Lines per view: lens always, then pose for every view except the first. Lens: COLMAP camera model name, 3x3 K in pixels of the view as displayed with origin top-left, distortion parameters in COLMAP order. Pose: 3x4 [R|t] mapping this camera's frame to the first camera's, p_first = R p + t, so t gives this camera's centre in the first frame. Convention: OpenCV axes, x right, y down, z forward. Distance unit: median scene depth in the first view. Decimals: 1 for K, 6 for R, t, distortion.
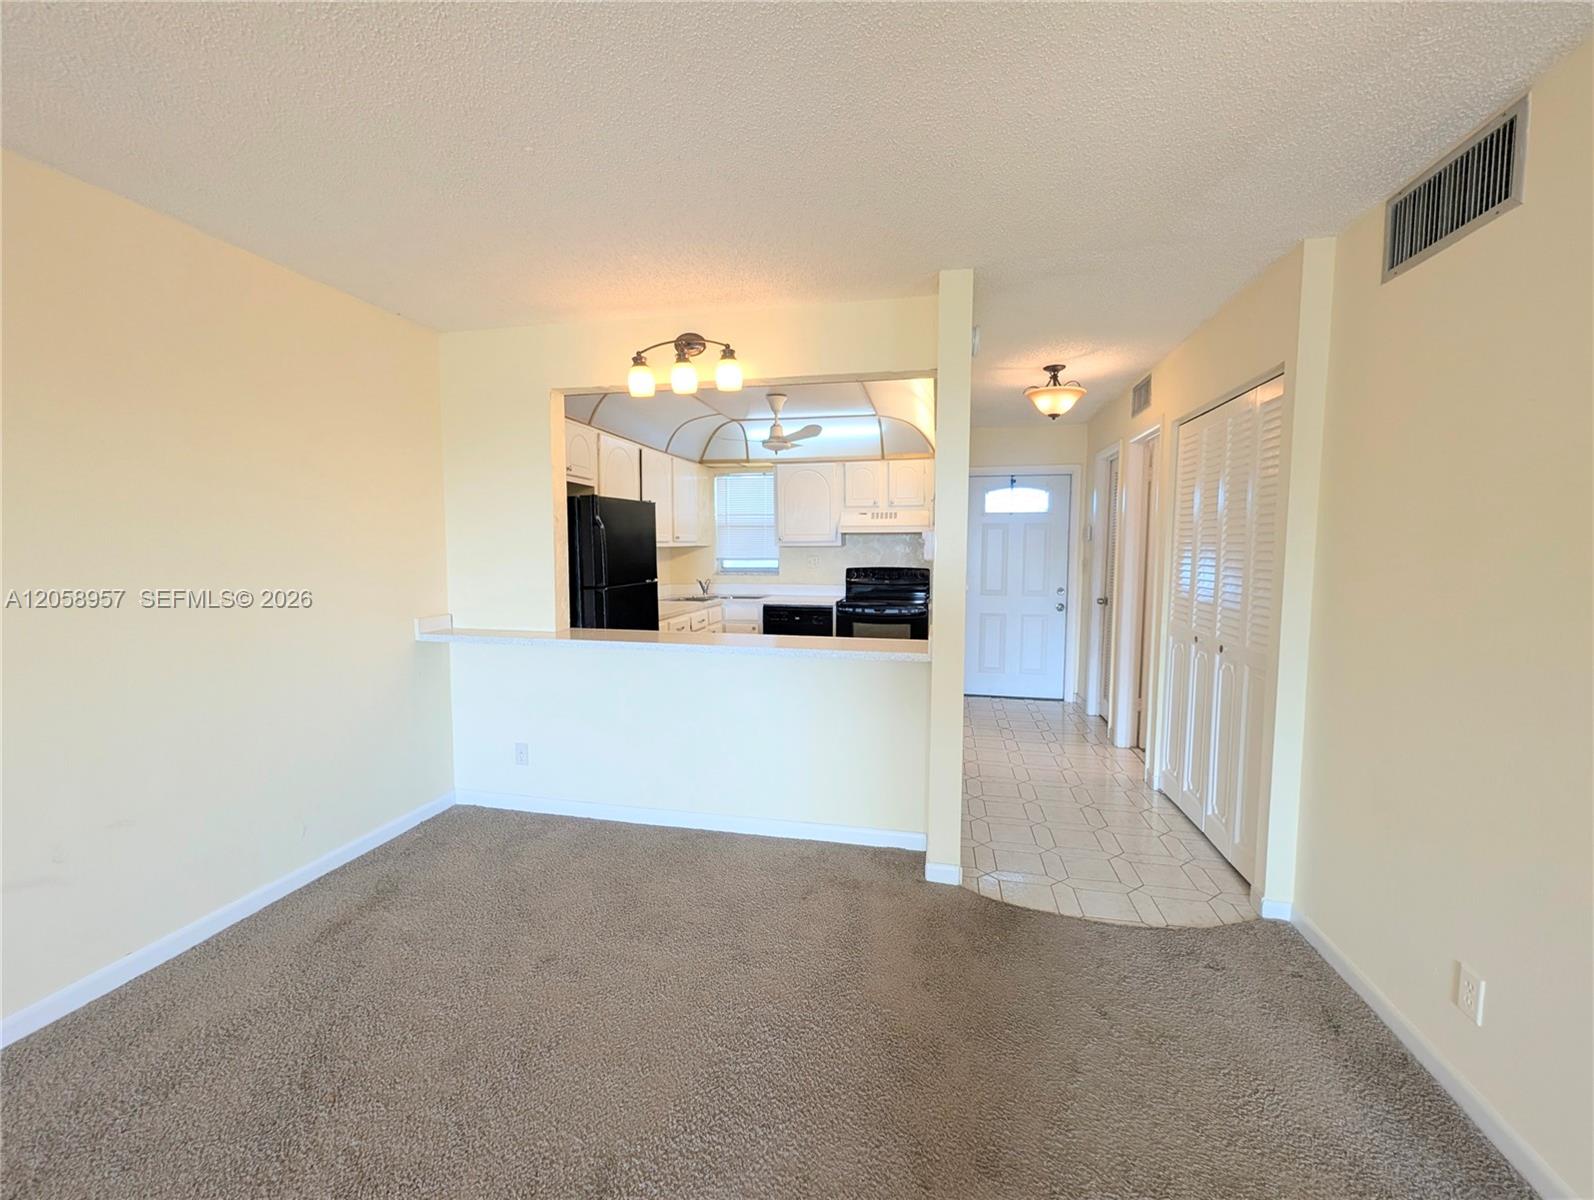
lens RADIAL K [[652.8, 0, 800.3], [0, 652.8, 597.9], [0, 0, 1]] dist [-0.000487, -0.001117]
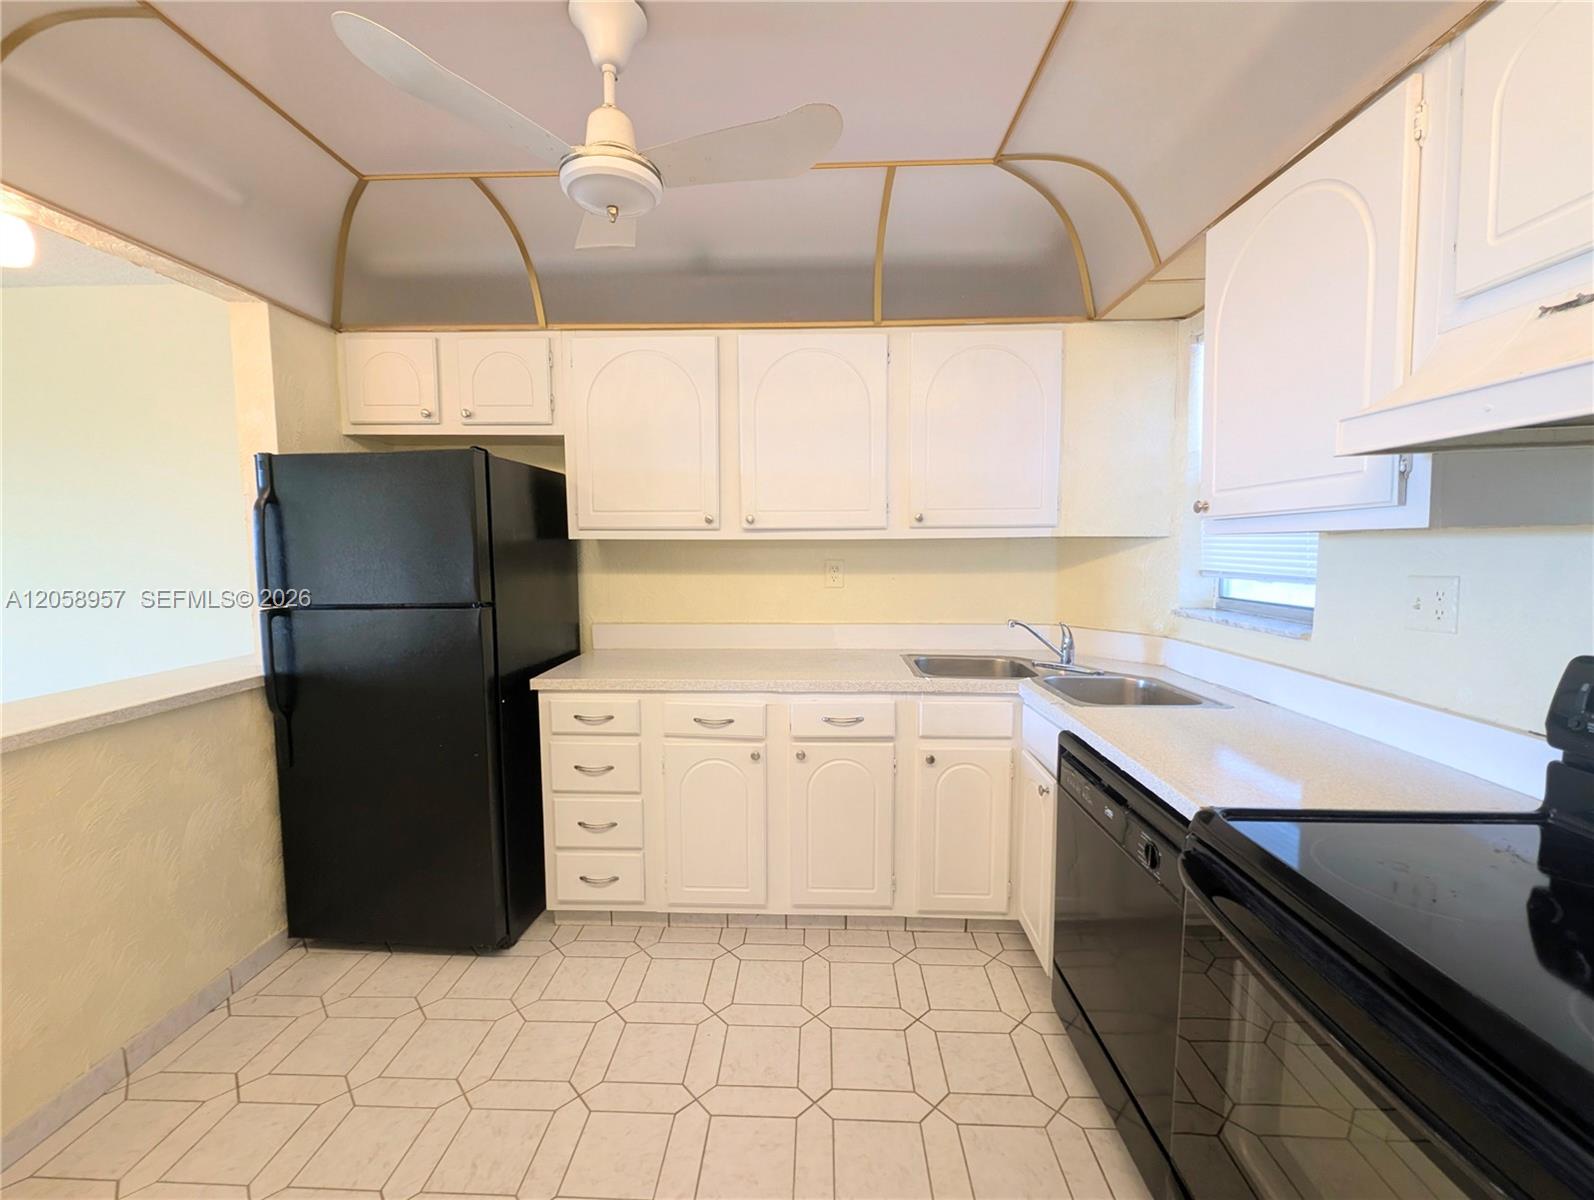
lens RADIAL K [[652.8, 0, 796.4], [0, 652.8, 601.5], [0, 0, 1]] dist [-0.000487, -0.001117]
pose [[0.170367, 0.082663, -0.981907, 0.220874], [-0.069397, 0.995007, 0.071725, -0.062140], [0.982934, 0.055922, 0.175253, 0.830639]]
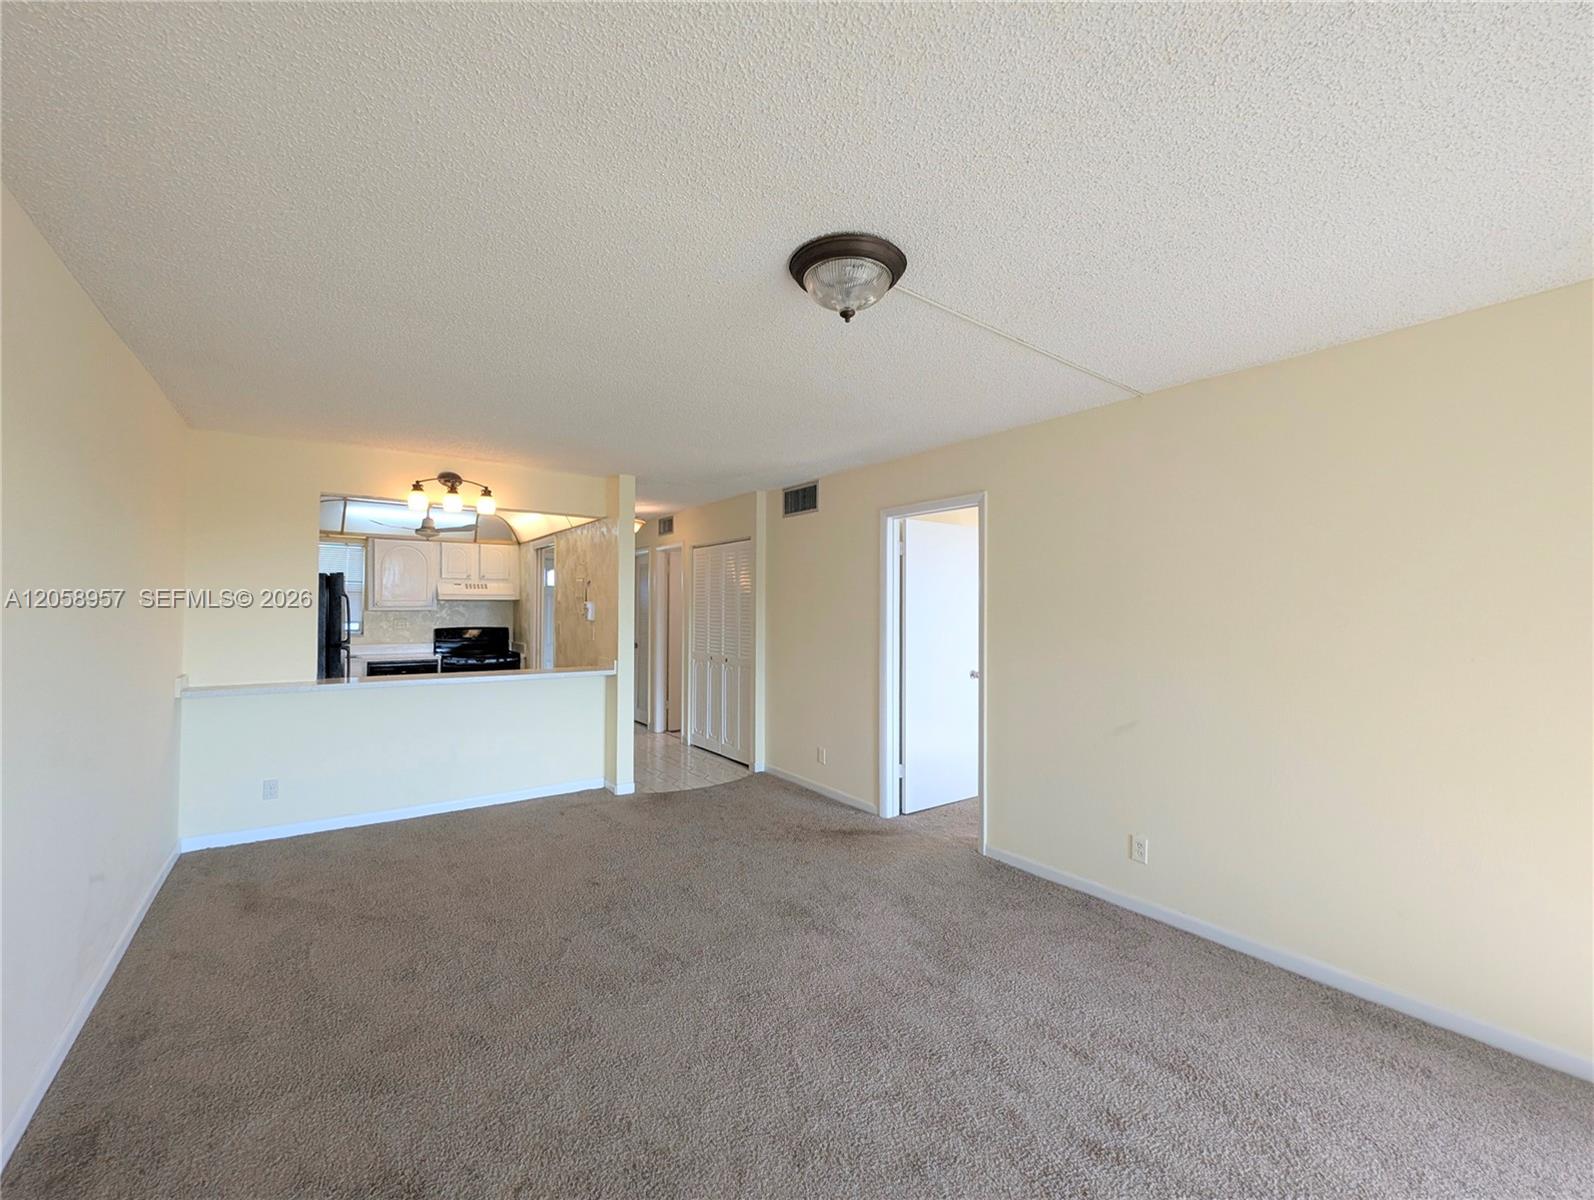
lens RADIAL K [[652.8, 0, 793.3], [0, 652.8, 602.0], [0, 0, 1]] dist [-0.000487, -0.001117]
pose [[0.675524, 0.007921, 0.737295, -0.399538], [0.054958, 0.996620, -0.061061, 0.015789], [-0.735287, 0.081768, 0.672806, -0.309840]]
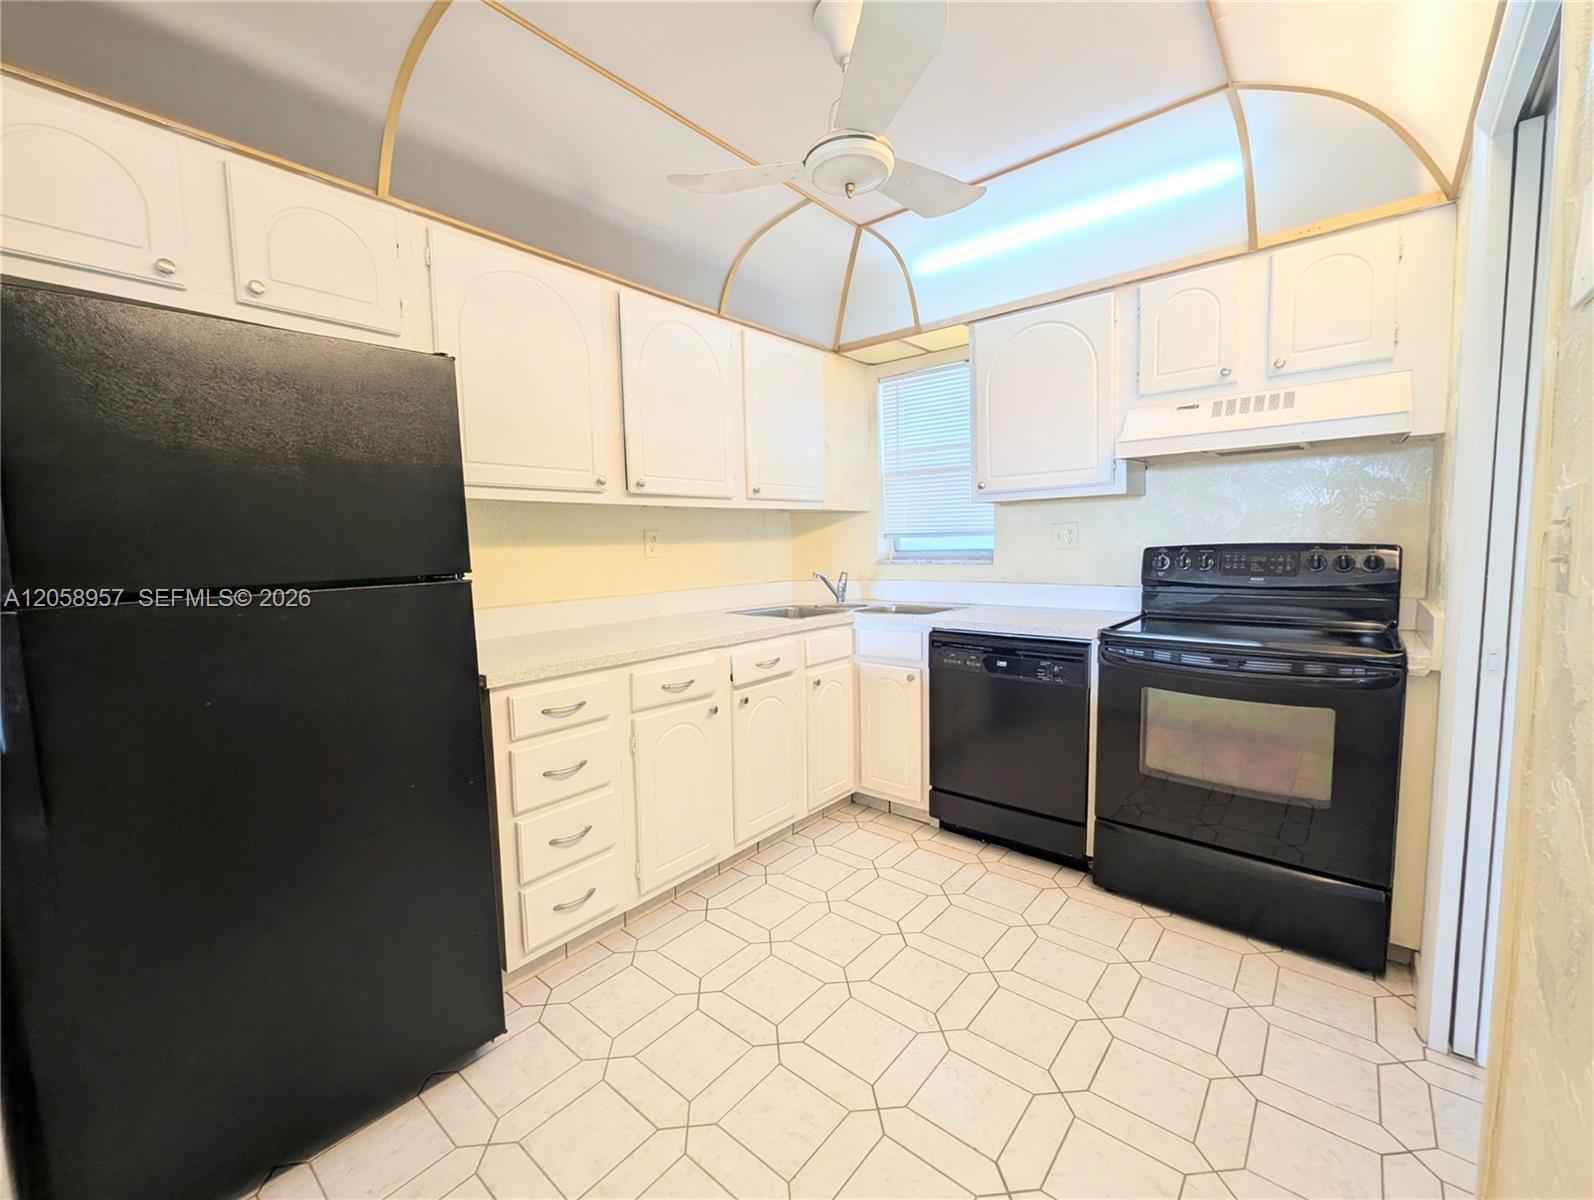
lens RADIAL K [[652.8, 0, 800.4], [0, 652.8, 599.4], [0, 0, 1]] dist [-0.000487, -0.001117]
pose [[0.879088, 0.021014, -0.476196, 0.083062], [-0.010429, 0.999637, 0.024861, -0.021056], [0.476545, -0.016888, 0.878988, 0.558657]]
